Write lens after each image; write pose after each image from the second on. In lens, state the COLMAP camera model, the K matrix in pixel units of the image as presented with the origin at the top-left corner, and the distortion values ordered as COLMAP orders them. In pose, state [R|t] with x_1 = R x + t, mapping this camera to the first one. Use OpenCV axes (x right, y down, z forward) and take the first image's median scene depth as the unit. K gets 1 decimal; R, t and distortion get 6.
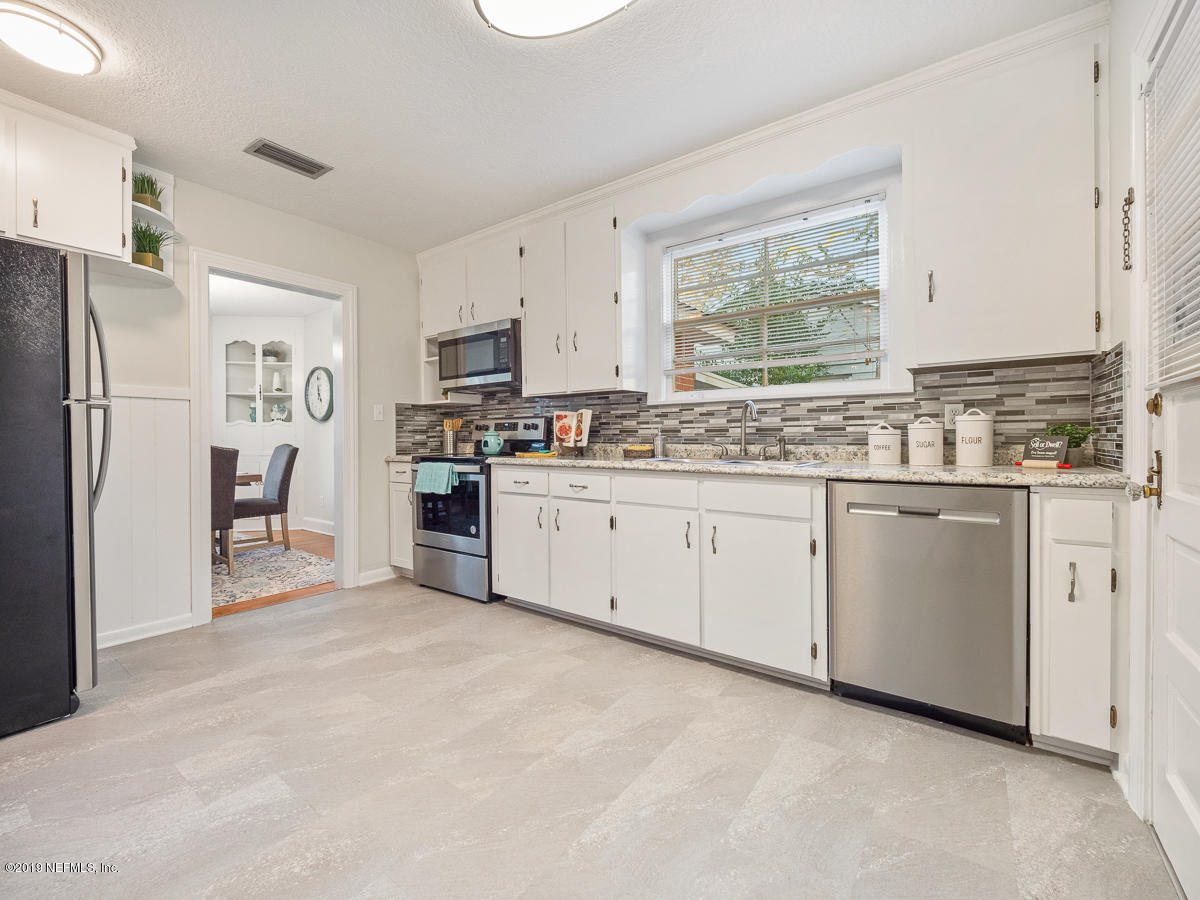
lens RADIAL K [[507.4, 0, 594.4], [0, 507.4, 444.5], [0, 0, 1]] dist [-0.001517, -0.000176]
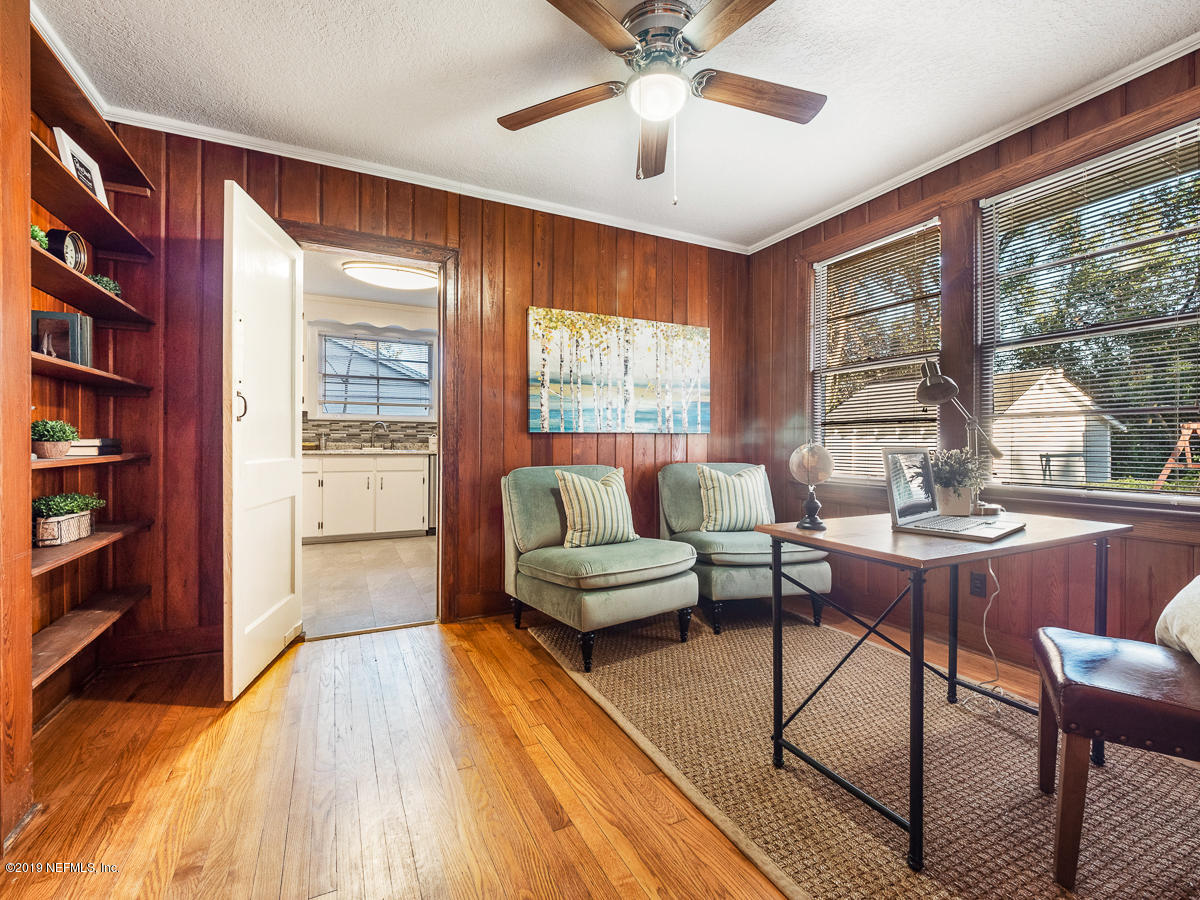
lens RADIAL K [[507.4, 0, 594.4], [0, 507.4, 444.5], [0, 0, 1]] dist [-0.001517, -0.000176]
pose [[0.441162, -0.000458, 0.897427, -1.202577], [0.001086, 0.999999, -0.000024, 0.010363], [-0.897427, 0.000985, 0.441162, -0.752267]]
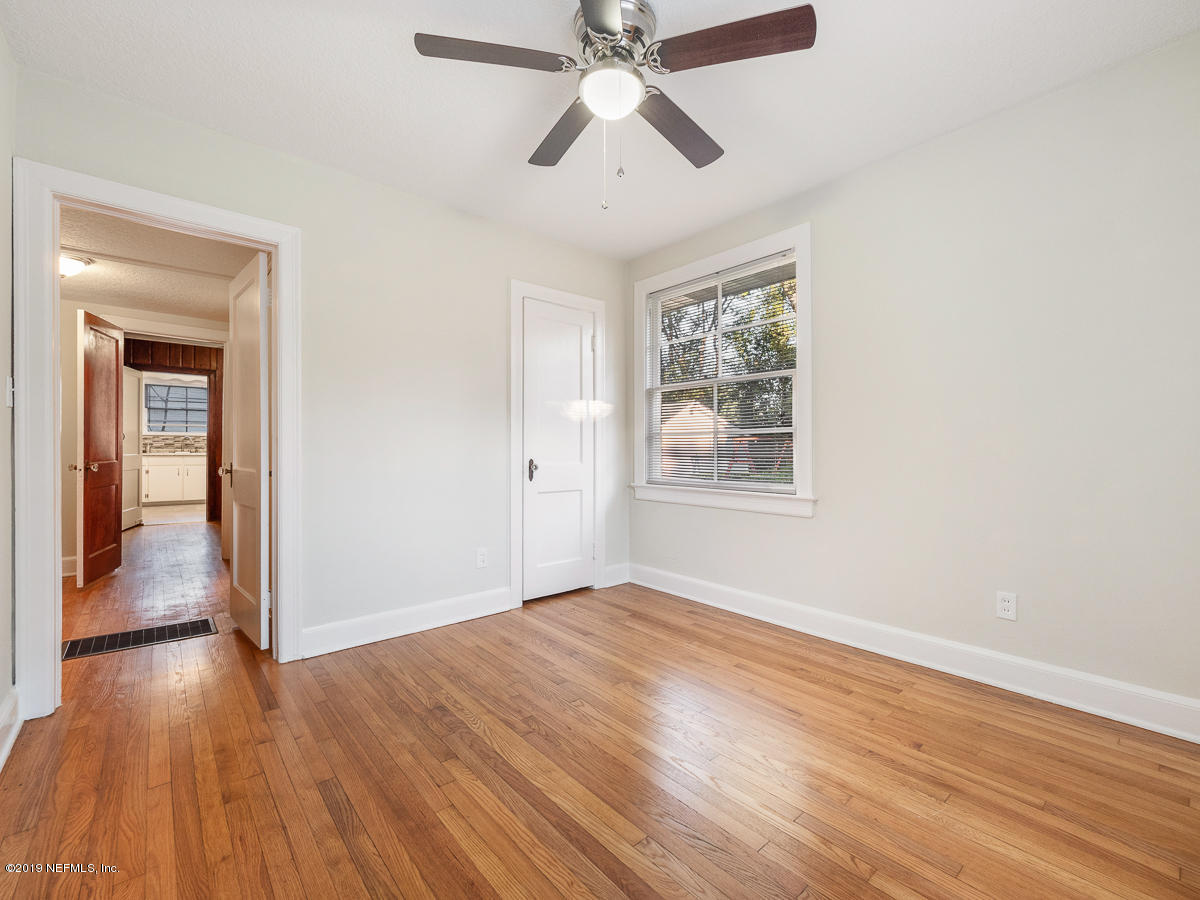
lens RADIAL K [[507.4, 0, 594.4], [0, 507.4, 444.5], [0, 0, 1]] dist [-0.001517, -0.000176]
pose [[0.212208, 0.012785, 0.977141, -2.564710], [0.007155, 0.999867, -0.014636, 0.044460], [-0.977198, 0.010097, 0.212088, -2.553156]]
